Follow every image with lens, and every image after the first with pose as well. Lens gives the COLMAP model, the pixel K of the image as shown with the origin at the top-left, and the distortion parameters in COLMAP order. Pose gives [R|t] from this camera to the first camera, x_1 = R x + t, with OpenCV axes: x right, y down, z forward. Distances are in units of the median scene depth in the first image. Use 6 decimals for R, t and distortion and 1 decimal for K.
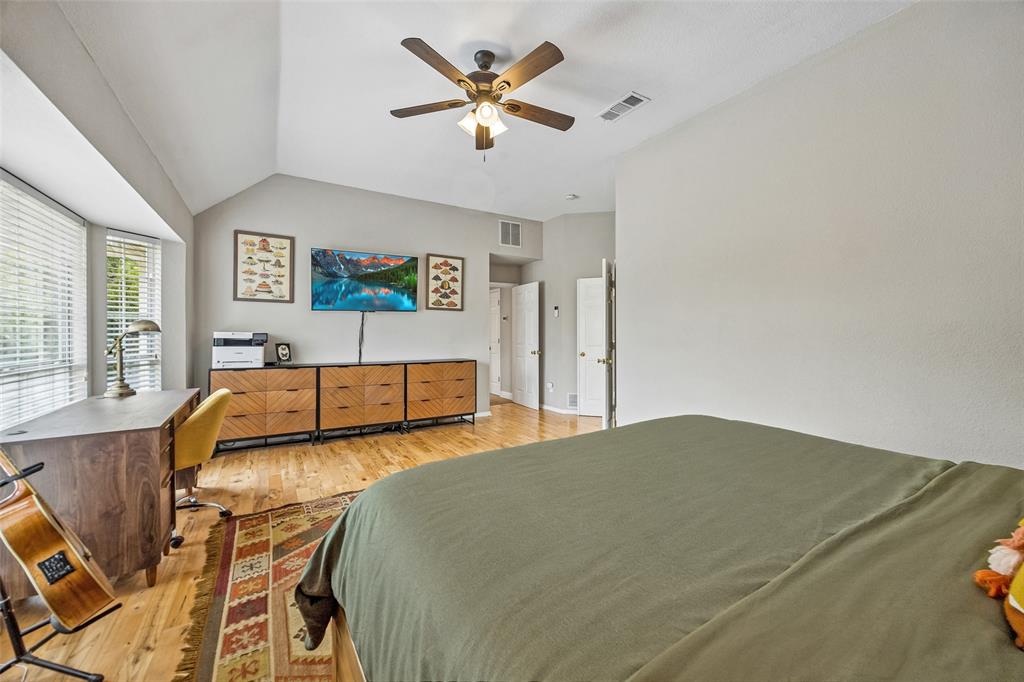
lens RADIAL K [[398.9, 0, 514.3], [0, 398.9, 338.7], [0, 0, 1]] dist [-0.001046, -0.000114]
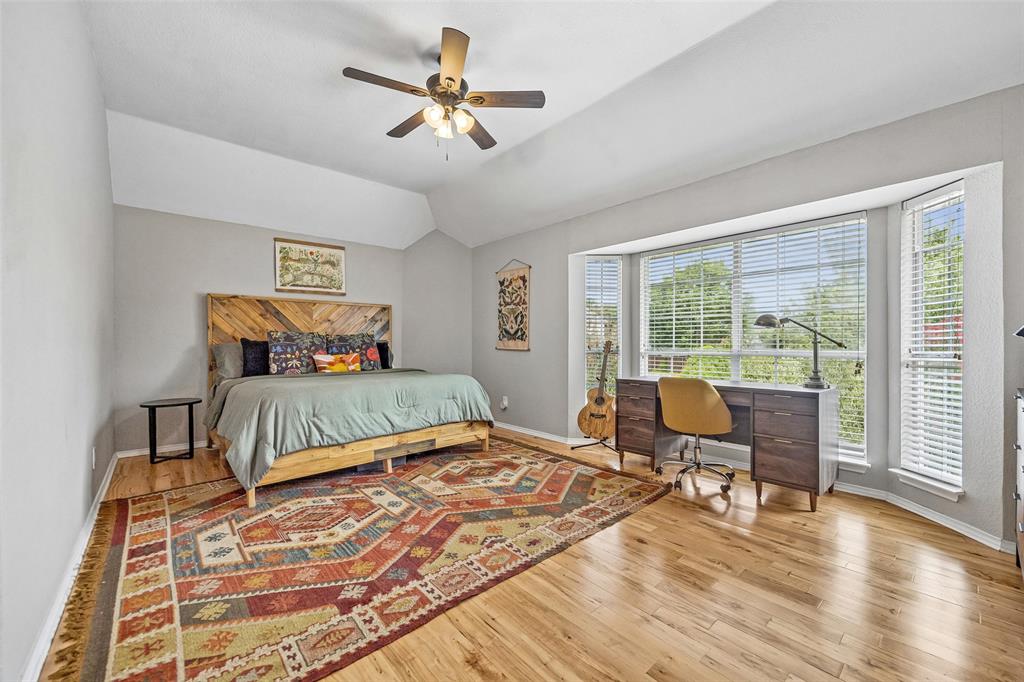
lens RADIAL K [[398.9, 0, 514.3], [0, 398.9, 338.7], [0, 0, 1]] dist [-0.001046, -0.000114]
pose [[-0.985019, 0.013186, -0.171941, -0.038141], [0.012080, 0.999899, 0.007473, 0.001697], [0.172022, 0.005284, -0.985079, 1.222474]]
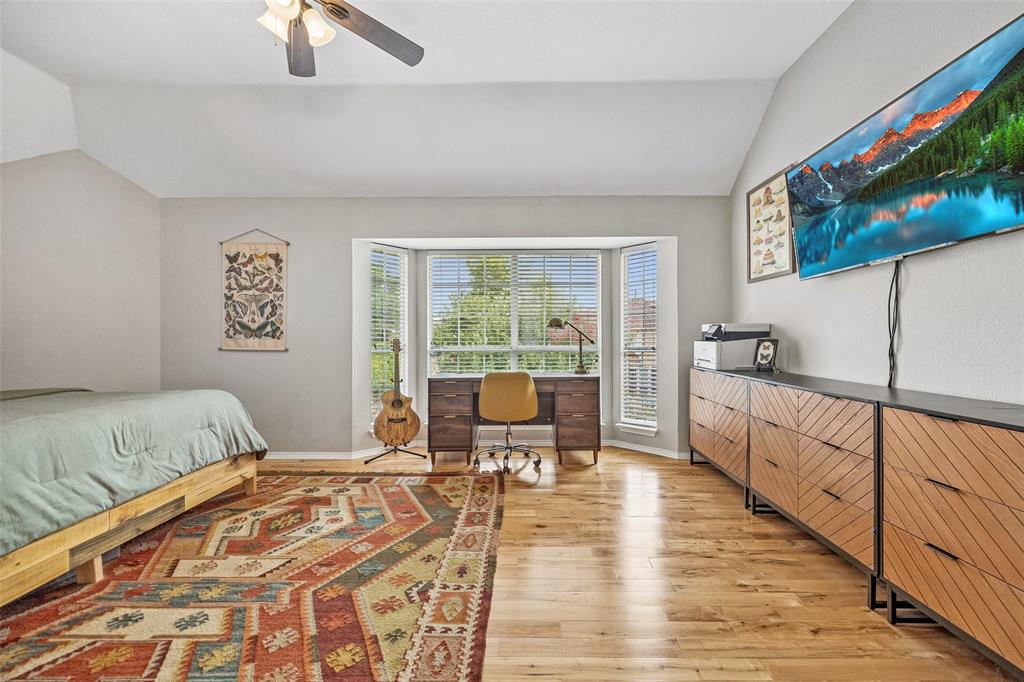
lens RADIAL K [[397.0, 0, 511.9], [0, 397.0, 335.4], [0, 0, 1]] dist [0.001105, 0.000124]
pose [[-0.537104, 0.006454, -0.843492, 0.194220], [-0.002280, 0.999956, 0.009103, 0.000510], [0.843513, 0.006812, -0.537065, 1.007298]]
